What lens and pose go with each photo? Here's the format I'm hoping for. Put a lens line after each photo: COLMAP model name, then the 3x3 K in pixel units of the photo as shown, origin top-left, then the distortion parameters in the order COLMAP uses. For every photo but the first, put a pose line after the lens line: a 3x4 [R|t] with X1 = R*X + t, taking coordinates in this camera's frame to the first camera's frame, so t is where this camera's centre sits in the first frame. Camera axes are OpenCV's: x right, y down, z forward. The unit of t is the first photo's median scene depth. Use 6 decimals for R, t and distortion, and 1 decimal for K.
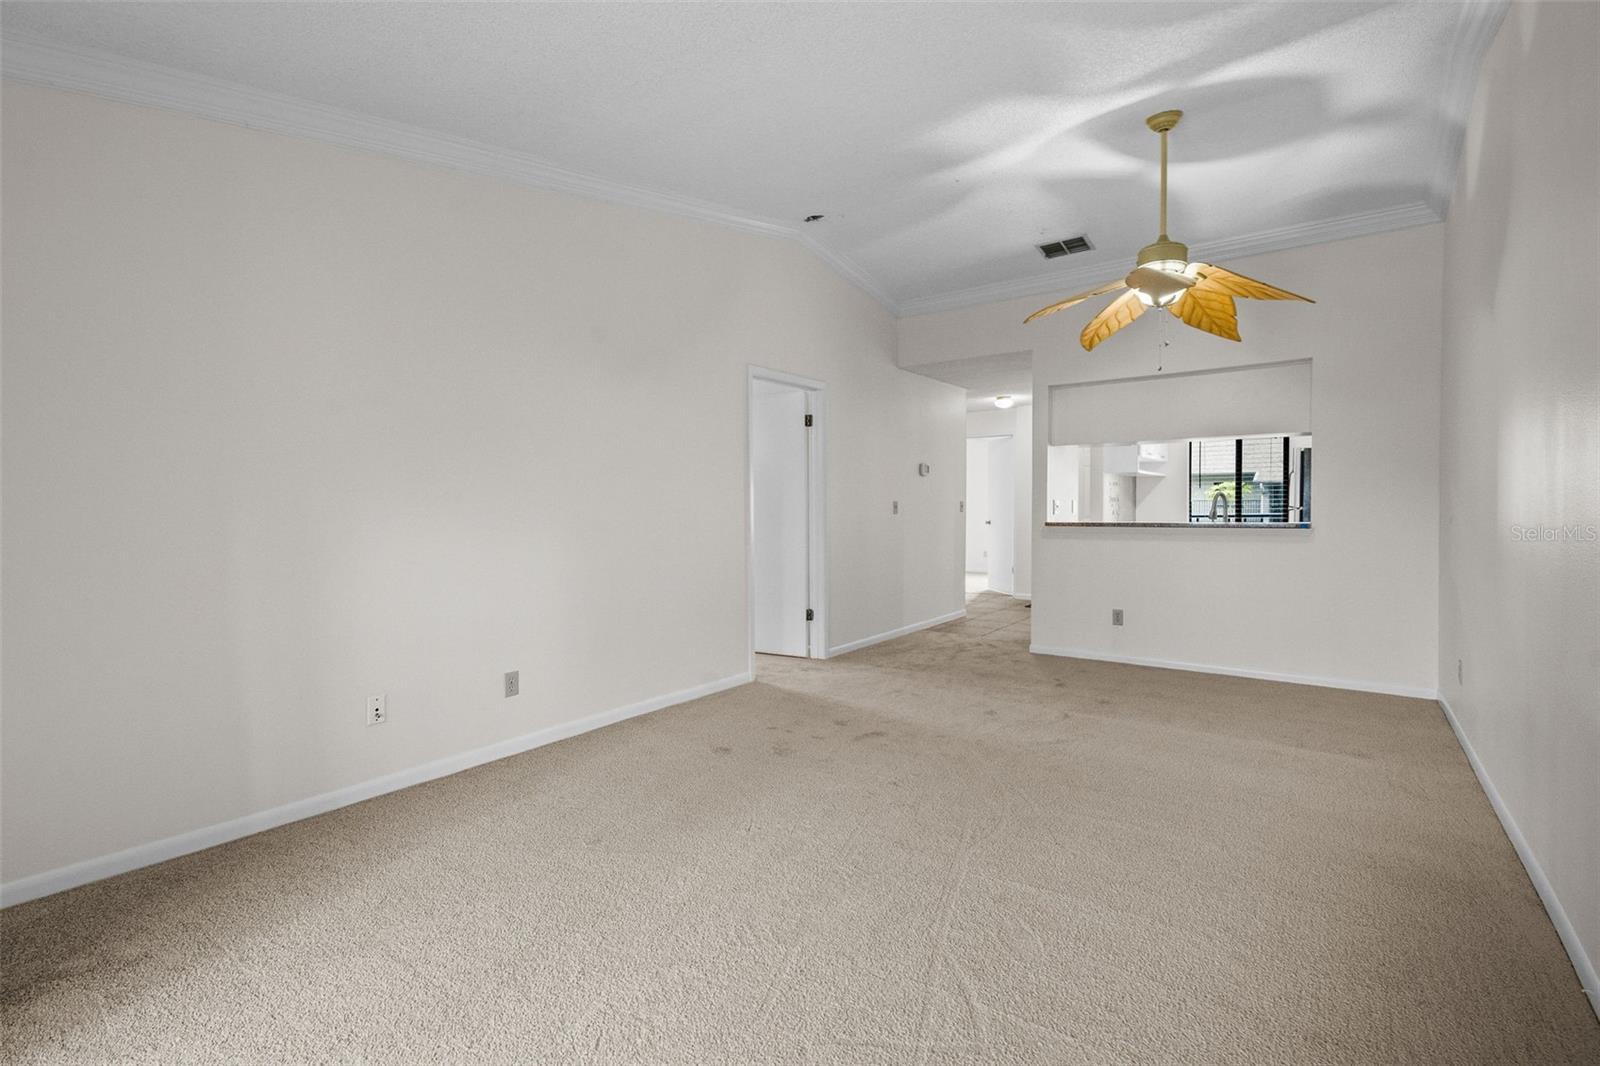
lens RADIAL K [[721.7, 0, 809.4], [0, 721.7, 523.8], [0, 0, 1]] dist [-0.001799, -0.002293]
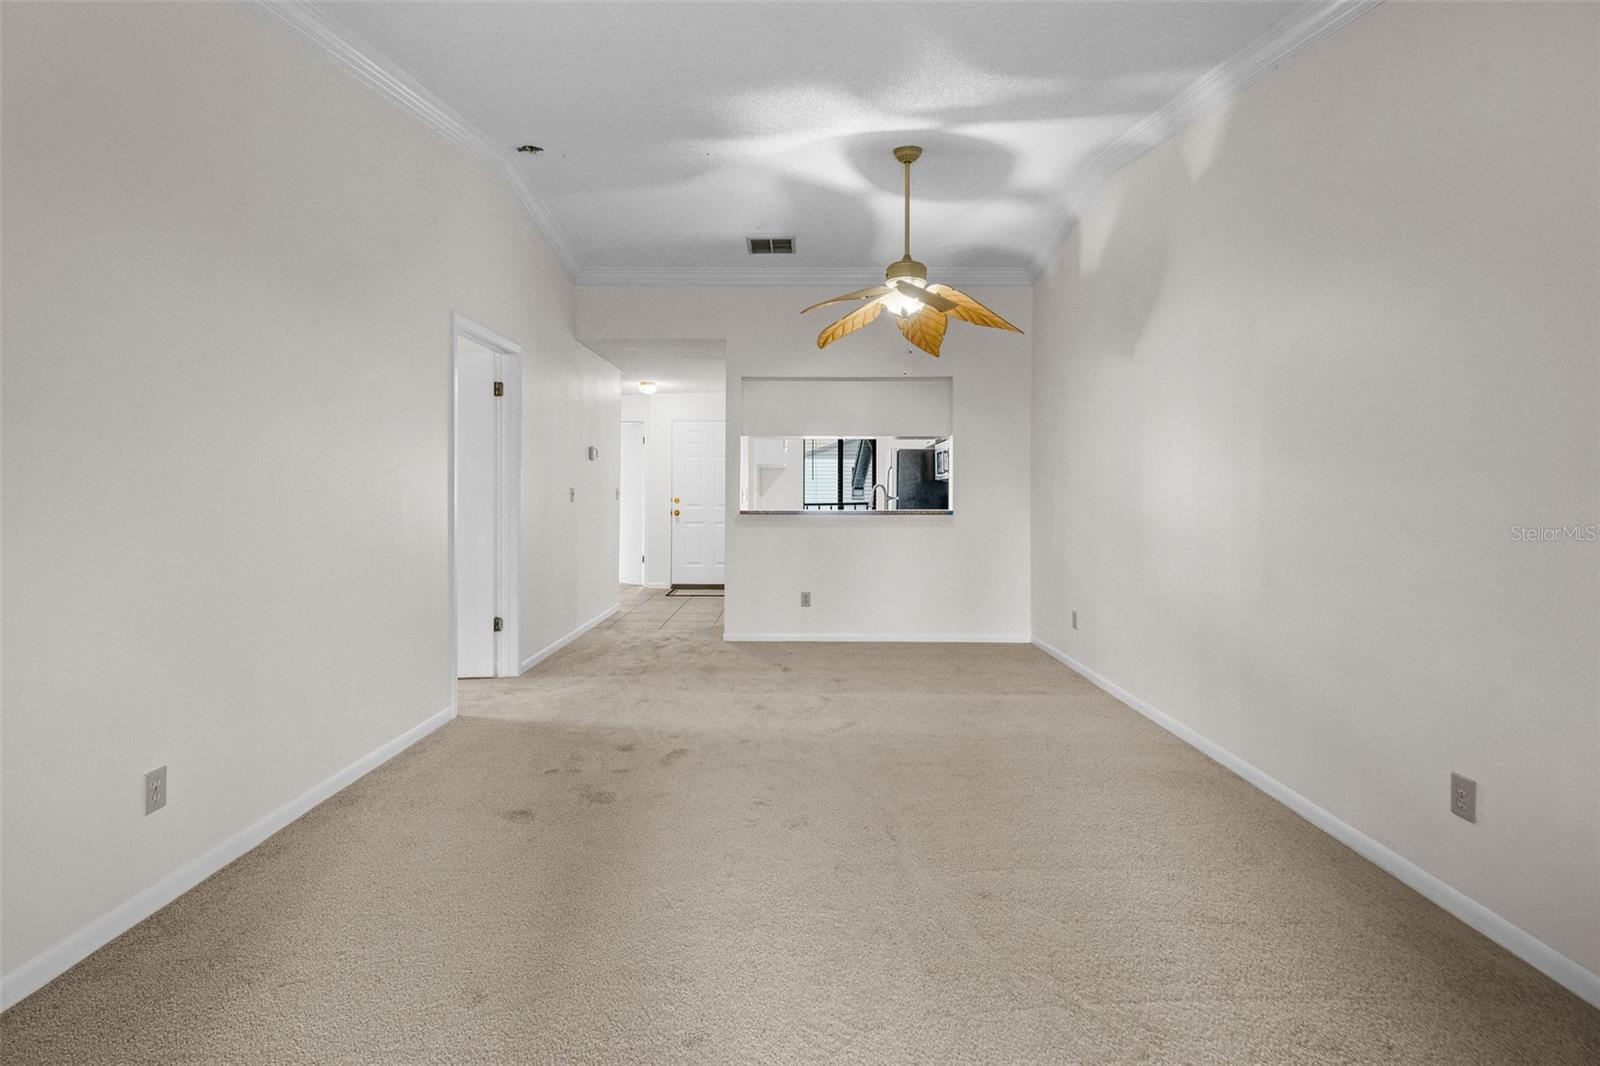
lens RADIAL K [[721.7, 0, 794.4], [0, 721.7, 495.8], [0, 0, 1]] dist [-0.001799, -0.002293]
pose [[0.811752, 0.007074, 0.583959, -0.222561], [0.005415, 0.999792, -0.019639, -0.002466], [-0.583977, 0.019104, 0.811545, 0.143064]]
